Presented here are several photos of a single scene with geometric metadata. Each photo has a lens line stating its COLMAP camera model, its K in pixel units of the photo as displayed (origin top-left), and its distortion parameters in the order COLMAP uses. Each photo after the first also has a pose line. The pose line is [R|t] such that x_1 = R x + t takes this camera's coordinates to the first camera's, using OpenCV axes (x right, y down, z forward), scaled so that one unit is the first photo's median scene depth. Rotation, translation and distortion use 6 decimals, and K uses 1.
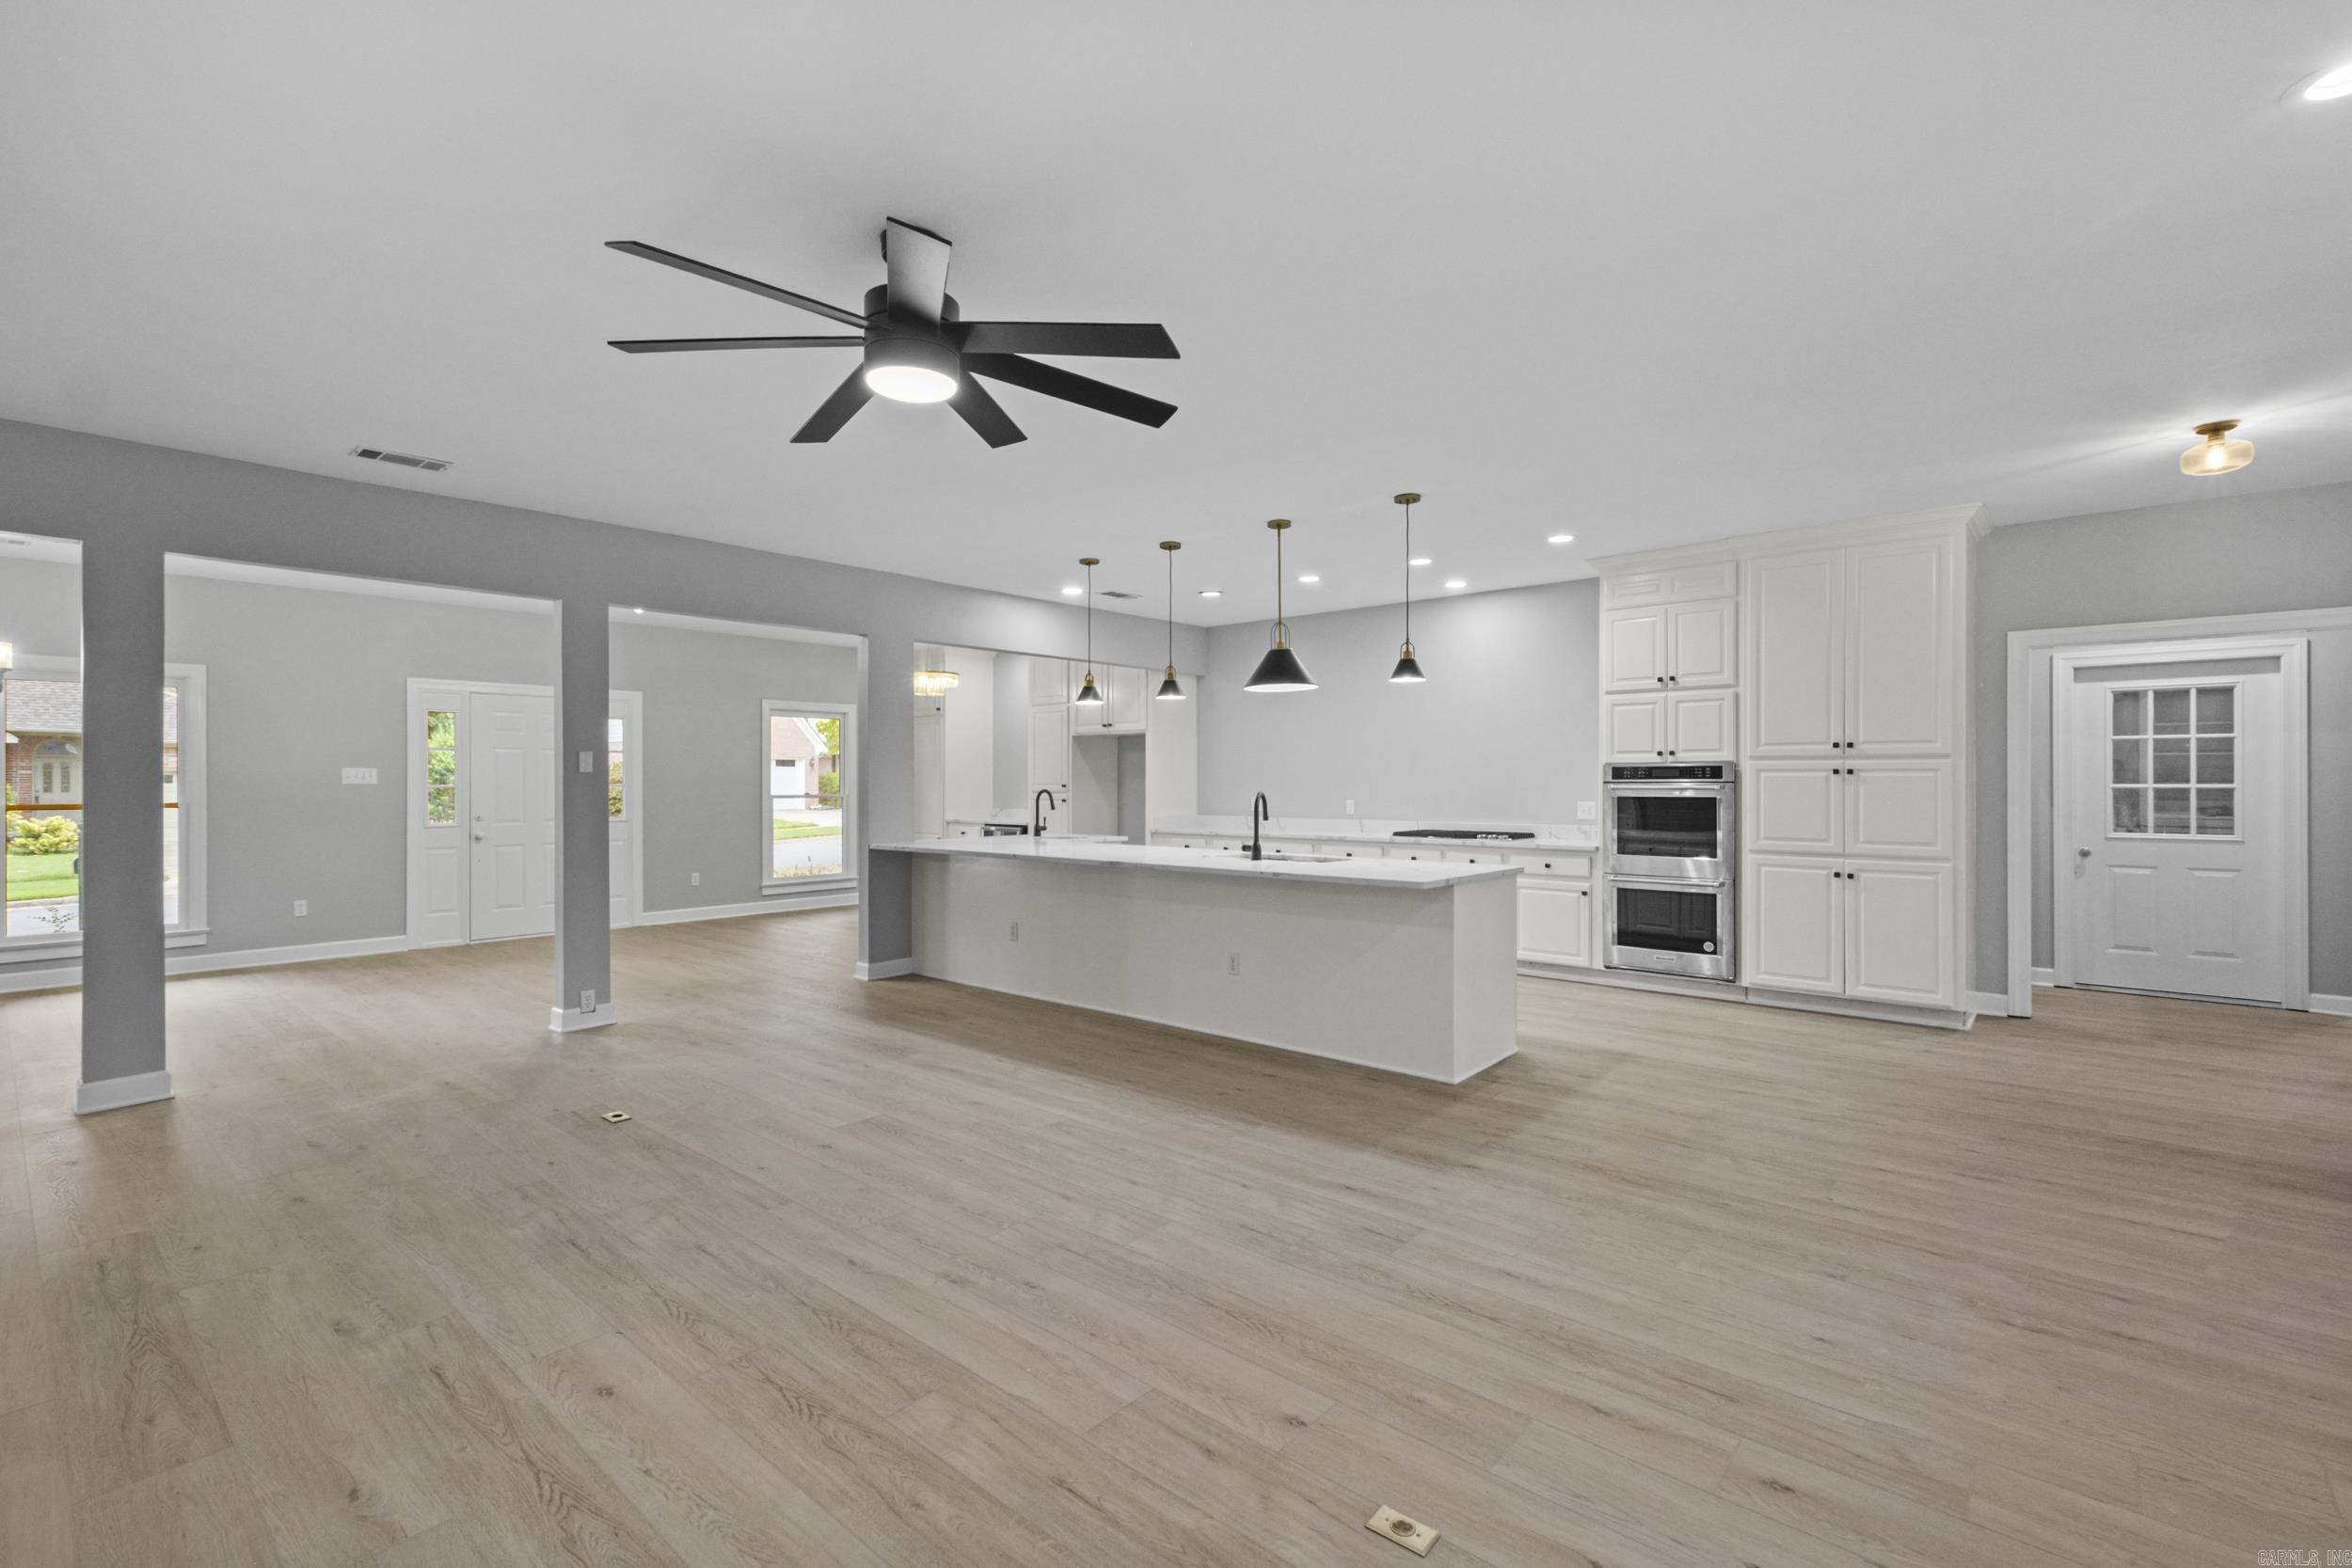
lens RADIAL K [[1041.3, 0, 1153.2], [0, 1041.3, 779.7], [0, 0, 1]] dist [0.008517, 0.000268]
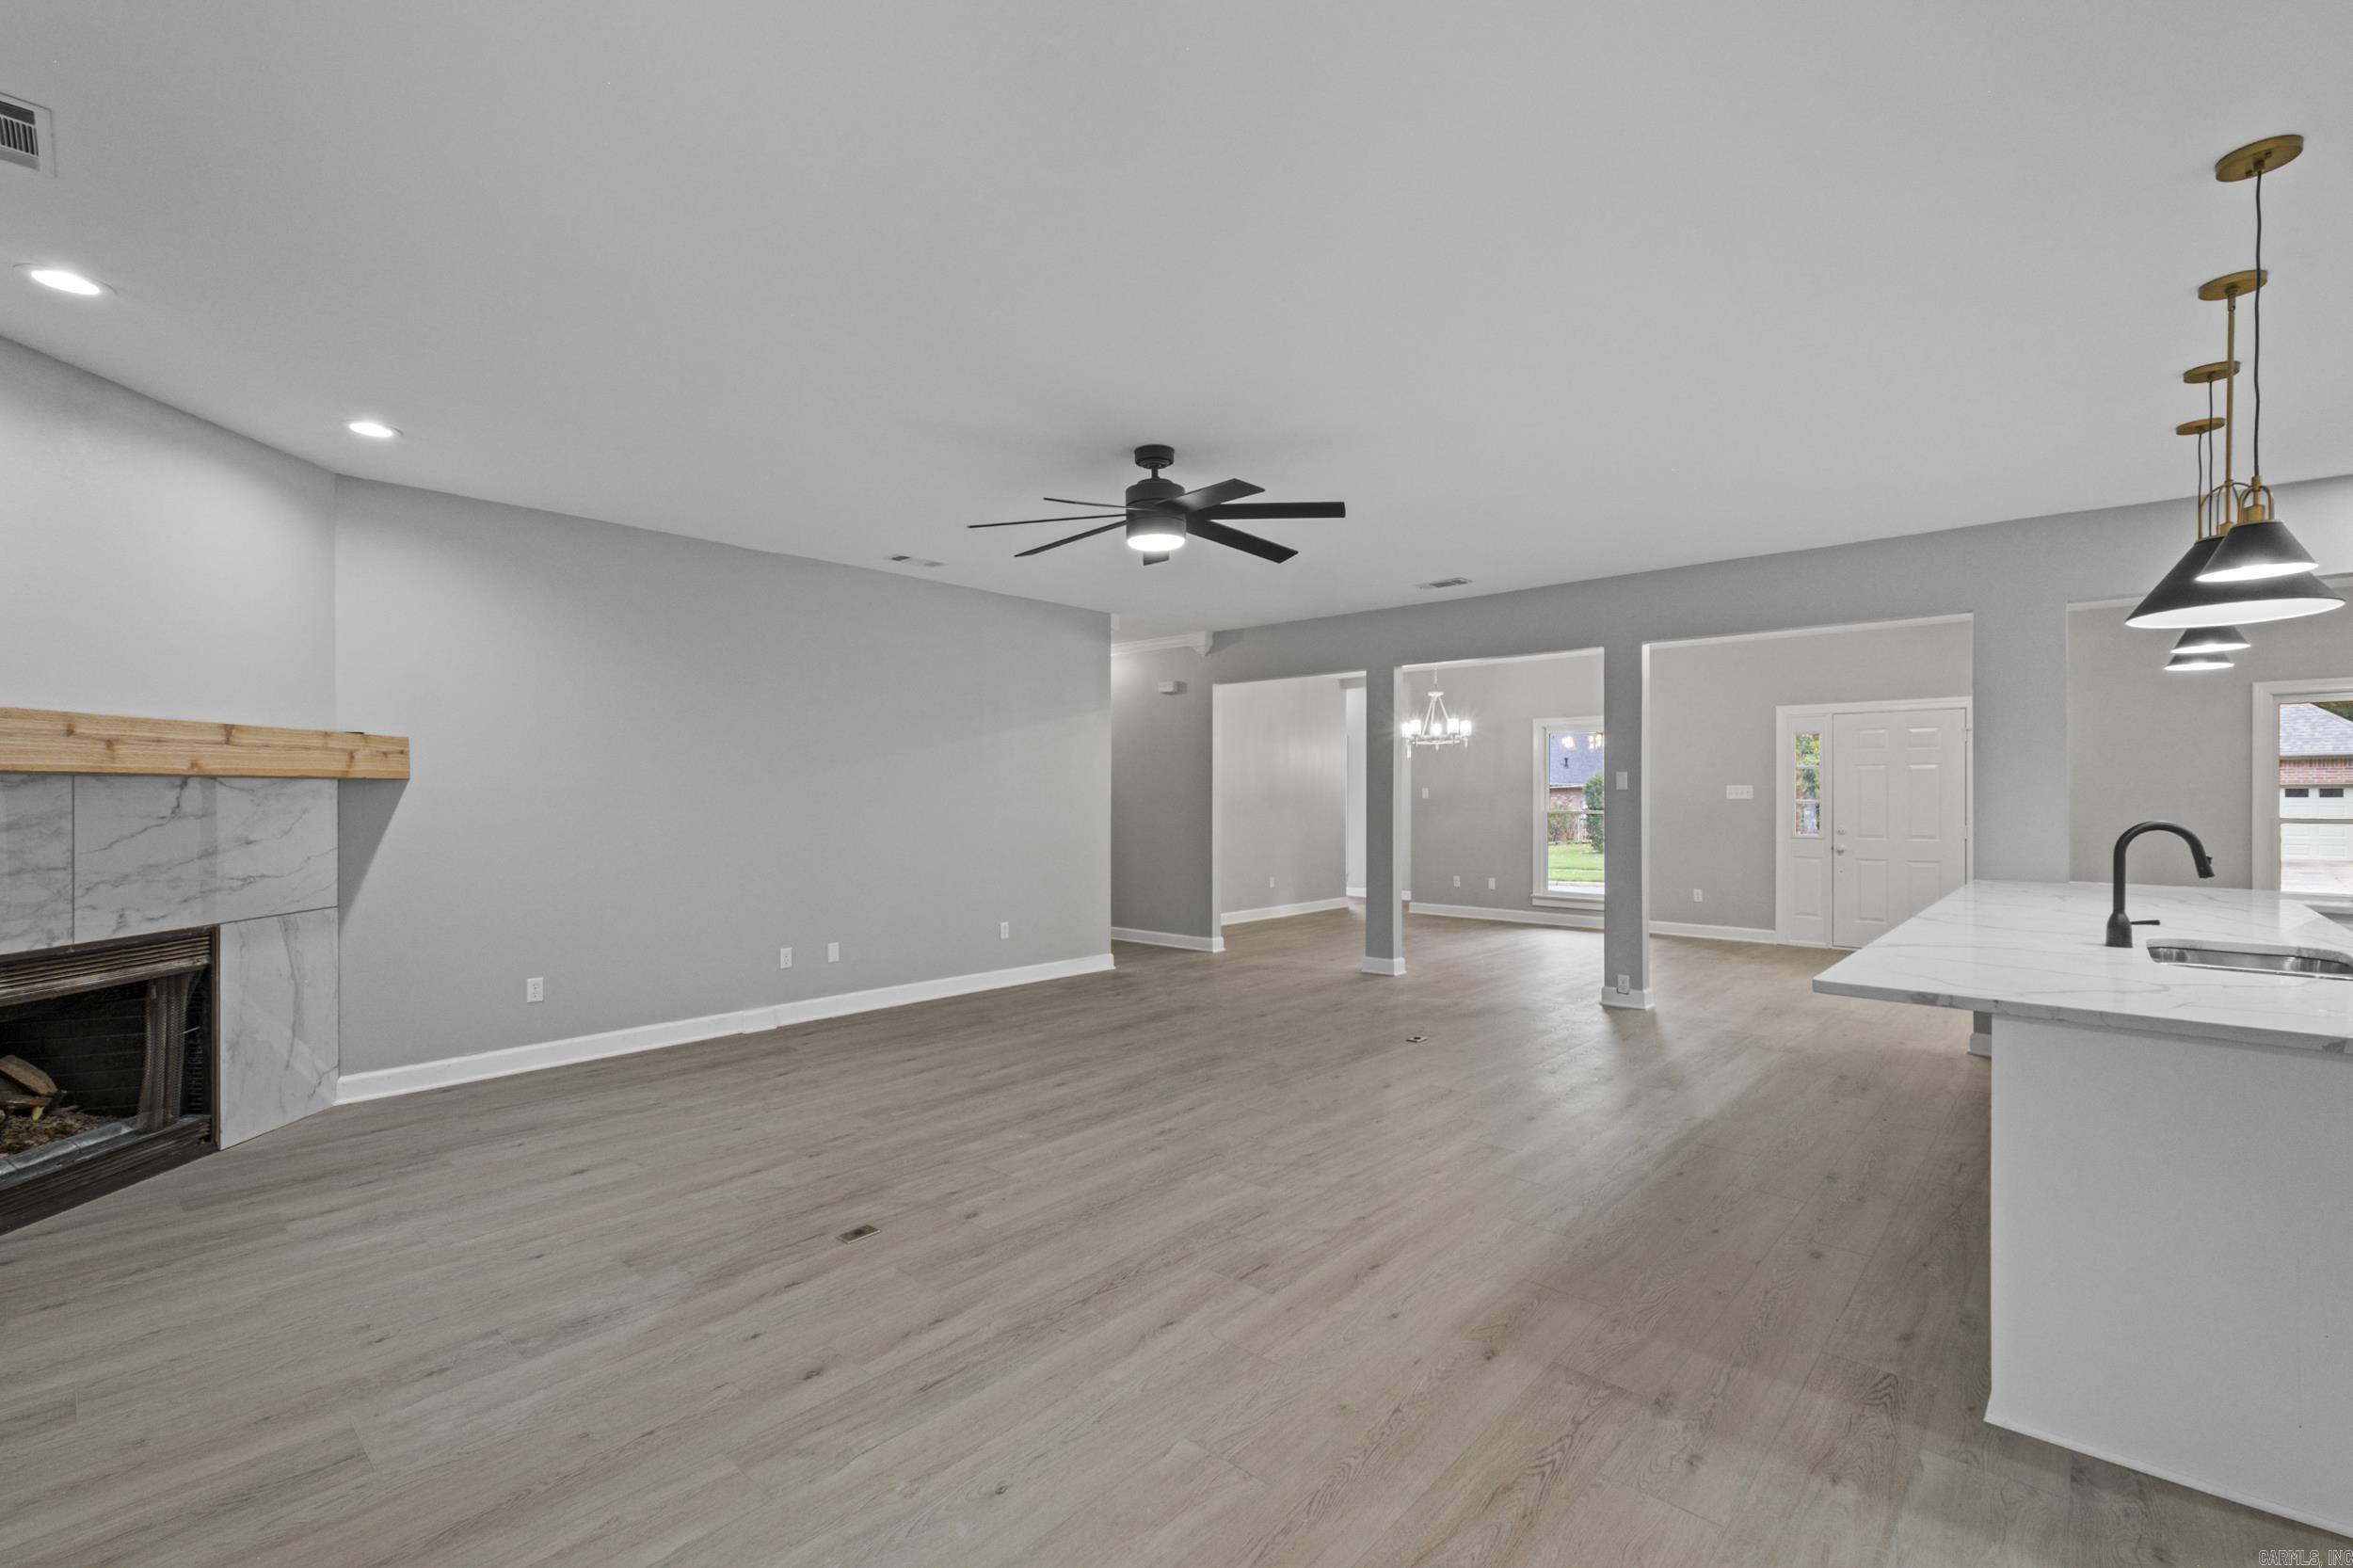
lens RADIAL K [[1038.1, 0, 1168.1], [0, 1038.1, 791.4], [0, 0, 1]] dist [0.013003, -0.000125]
pose [[-0.014840, -0.001139, -0.999889, 0.936292], [-0.001560, 0.999998, -0.001116, -0.004028], [0.999889, 0.001543, -0.014841, 0.739791]]
